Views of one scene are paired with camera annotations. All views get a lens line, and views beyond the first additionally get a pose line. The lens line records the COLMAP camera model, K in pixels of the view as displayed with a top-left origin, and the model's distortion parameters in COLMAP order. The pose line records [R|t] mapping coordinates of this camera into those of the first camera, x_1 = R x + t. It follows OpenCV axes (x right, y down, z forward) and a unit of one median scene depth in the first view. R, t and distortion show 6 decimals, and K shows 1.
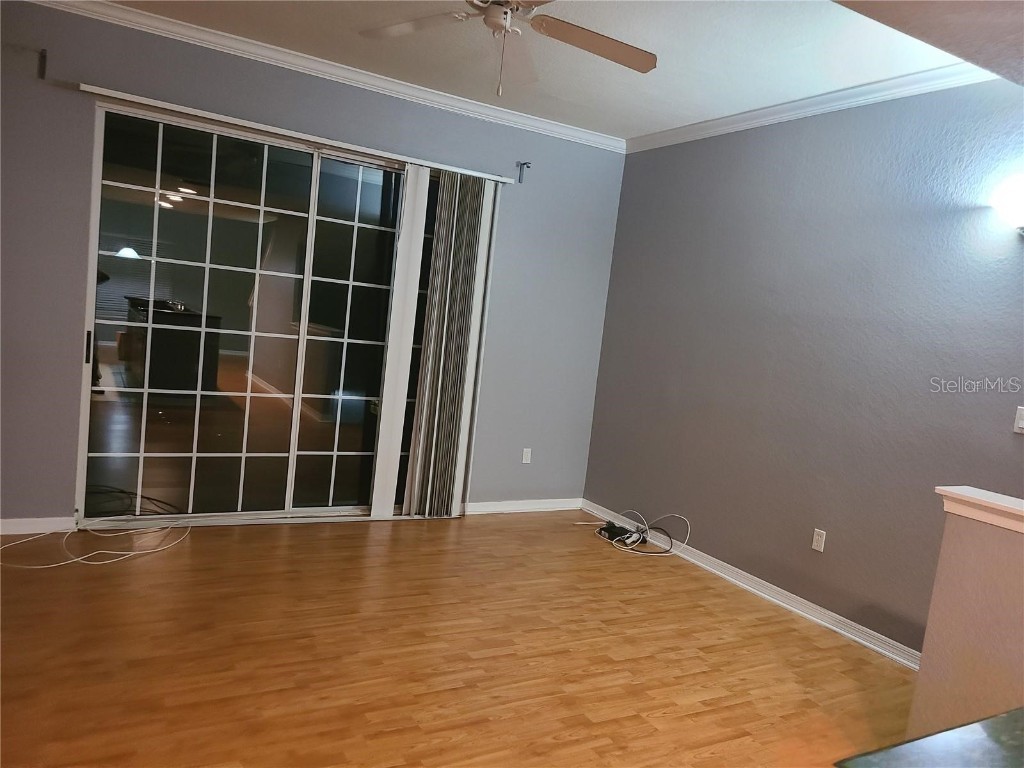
lens RADIAL K [[769.5, 0, 510.2], [0, 769.5, 389.3], [0, 0, 1]] dist [0.071414, -0.067580]
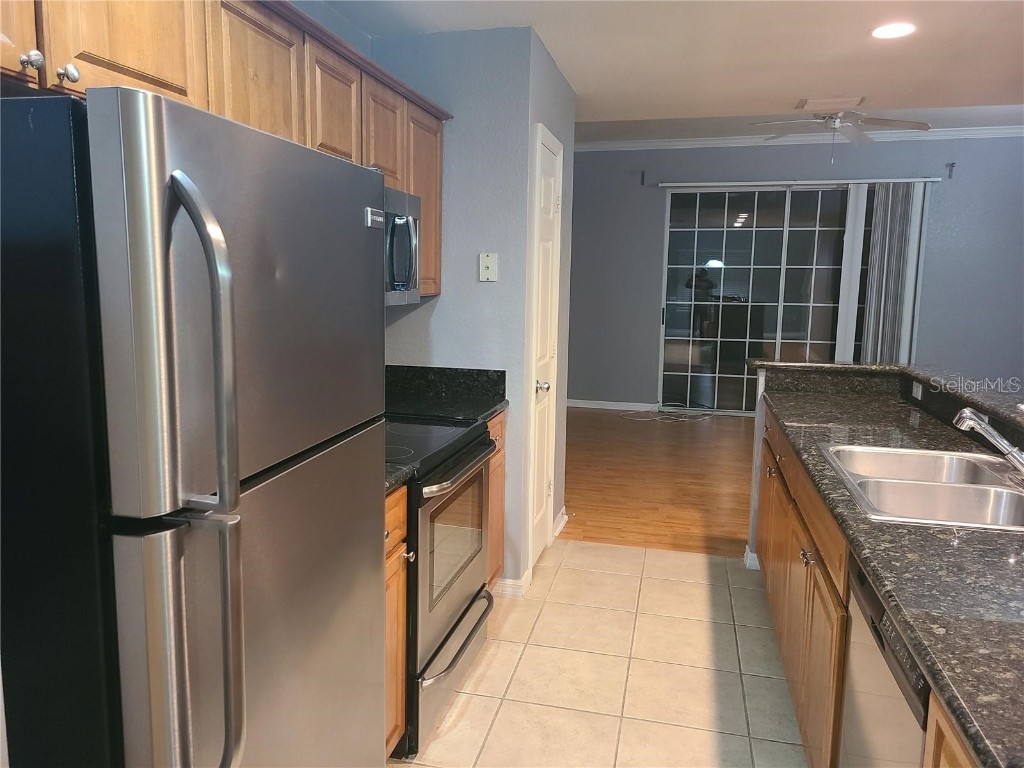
lens RADIAL K [[762.0, 0, 494.6], [0, 762.0, 383.8], [0, 0, 1]] dist [0.028353, -0.008116]
pose [[0.712768, -0.002303, -0.701396, 0.437555], [-0.003426, 0.999971, -0.006766, 0.114835], [0.701392, 0.007226, 0.712739, -0.572668]]
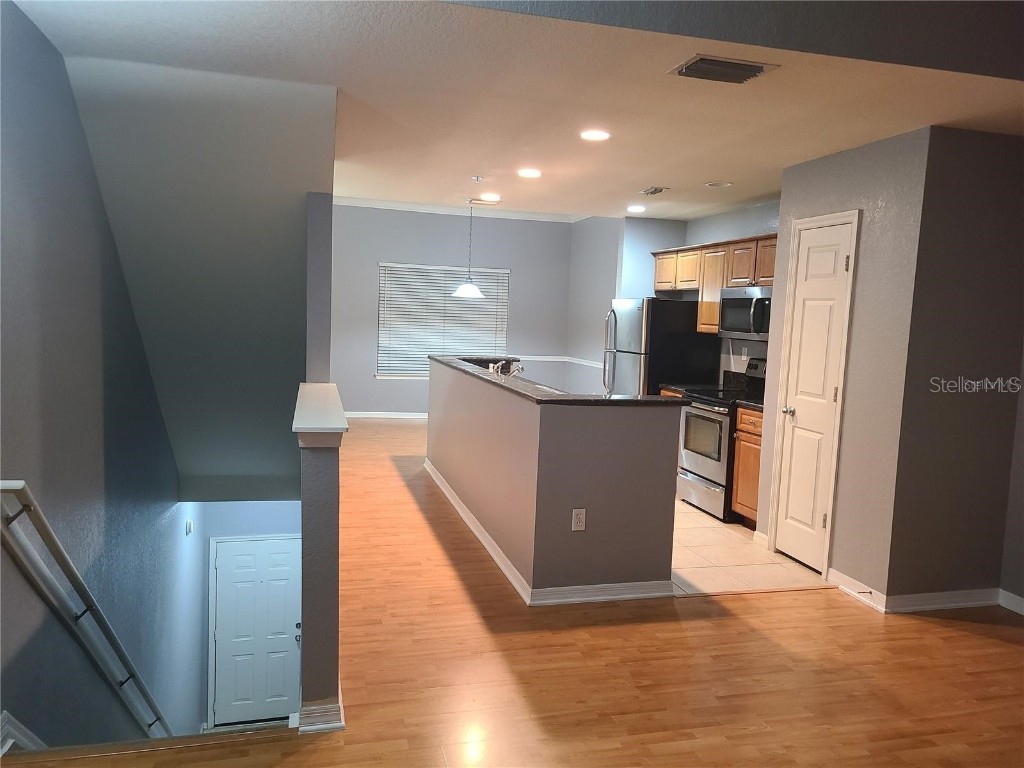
lens RADIAL K [[769.5, 0, 510.2], [0, 769.5, 389.3], [0, 0, 1]] dist [0.071414, -0.067580]
pose [[-0.953818, -0.169001, 0.248334, 0.036926], [-0.114385, 0.968781, 0.219953, -0.099554], [-0.277753, 0.181390, -0.943372, 1.072575]]
